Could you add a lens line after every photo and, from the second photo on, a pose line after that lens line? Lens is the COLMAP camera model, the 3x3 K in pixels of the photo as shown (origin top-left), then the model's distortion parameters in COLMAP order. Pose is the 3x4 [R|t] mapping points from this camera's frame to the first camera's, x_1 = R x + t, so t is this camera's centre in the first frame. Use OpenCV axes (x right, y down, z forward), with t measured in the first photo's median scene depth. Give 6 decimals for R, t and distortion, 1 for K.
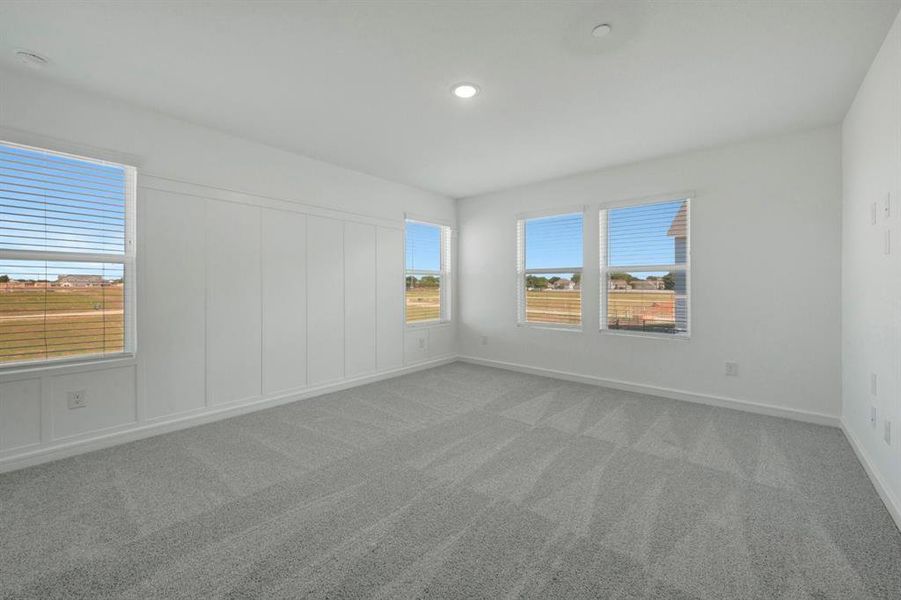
lens RADIAL K [[363.1, 0, 452.8], [0, 363.1, 289.3], [0, 0, 1]] dist [0.002047, 0.000393]
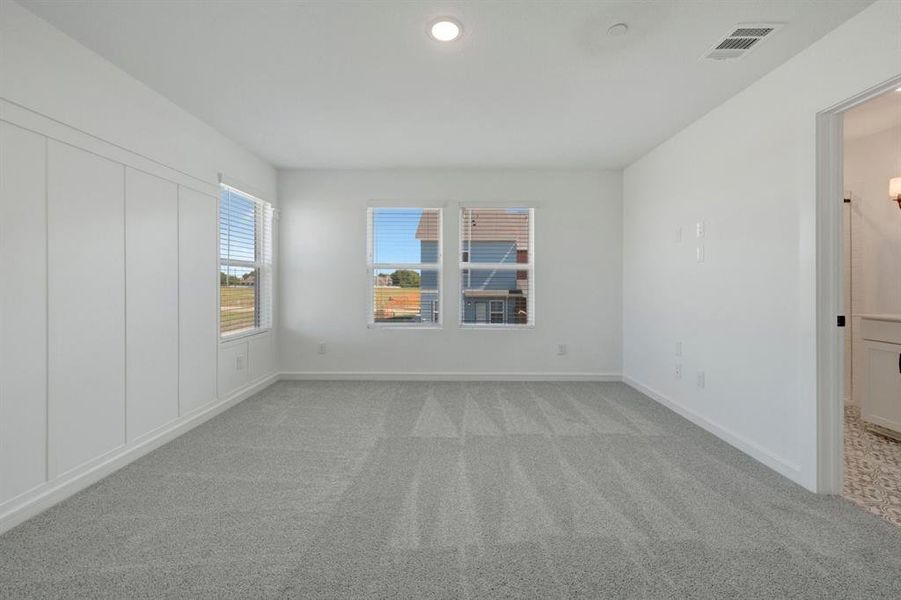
lens RADIAL K [[363.1, 0, 452.8], [0, 363.1, 289.3], [0, 0, 1]] dist [0.002047, 0.000393]
pose [[0.766483, -0.011014, 0.642170, -0.233233], [0.003740, 0.999913, 0.012685, -0.003228], [-0.642254, -0.007321, 0.766457, 0.207065]]
